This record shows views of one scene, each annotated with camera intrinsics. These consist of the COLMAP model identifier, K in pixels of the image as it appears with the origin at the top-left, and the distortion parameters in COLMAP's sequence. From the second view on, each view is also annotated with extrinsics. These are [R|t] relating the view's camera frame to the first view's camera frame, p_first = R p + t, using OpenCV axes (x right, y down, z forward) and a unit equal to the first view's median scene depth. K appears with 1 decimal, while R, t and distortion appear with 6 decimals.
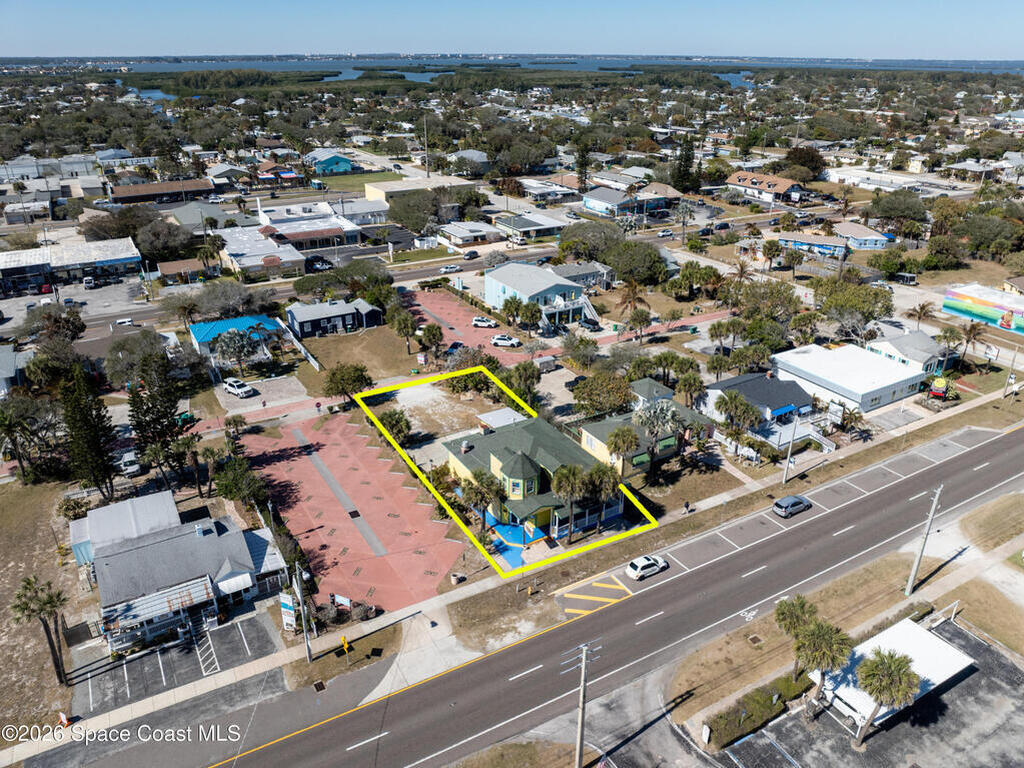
lens RADIAL K [[717.2, 0, 513.7], [0, 717.2, 377.2], [0, 0, 1]] dist [-0.037852, -0.000779]
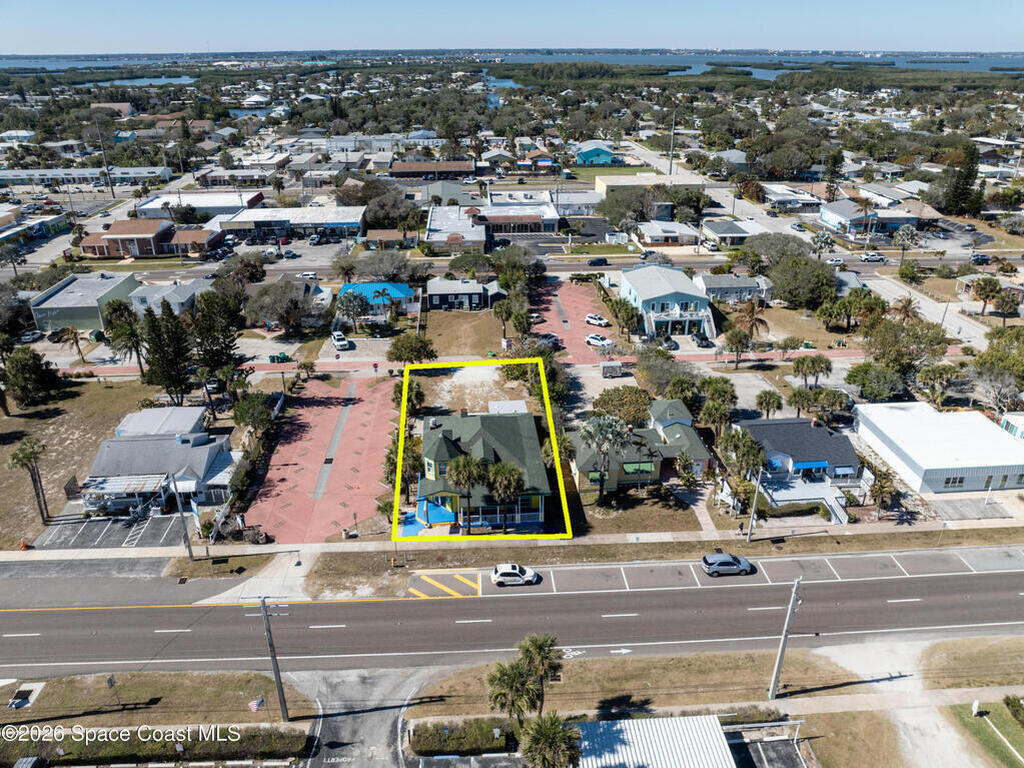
lens RADIAL K [[716.1, 0, 512.0], [0, 716.1, 384.0], [0, 0, 1]] dist [-0.036475, 0.000634]
pose [[0.897018, 0.183424, -0.402136, 0.276768], [-0.177365, 0.982738, 0.052614, -0.022046], [0.404845, 0.024129, 0.914067, 0.054112]]
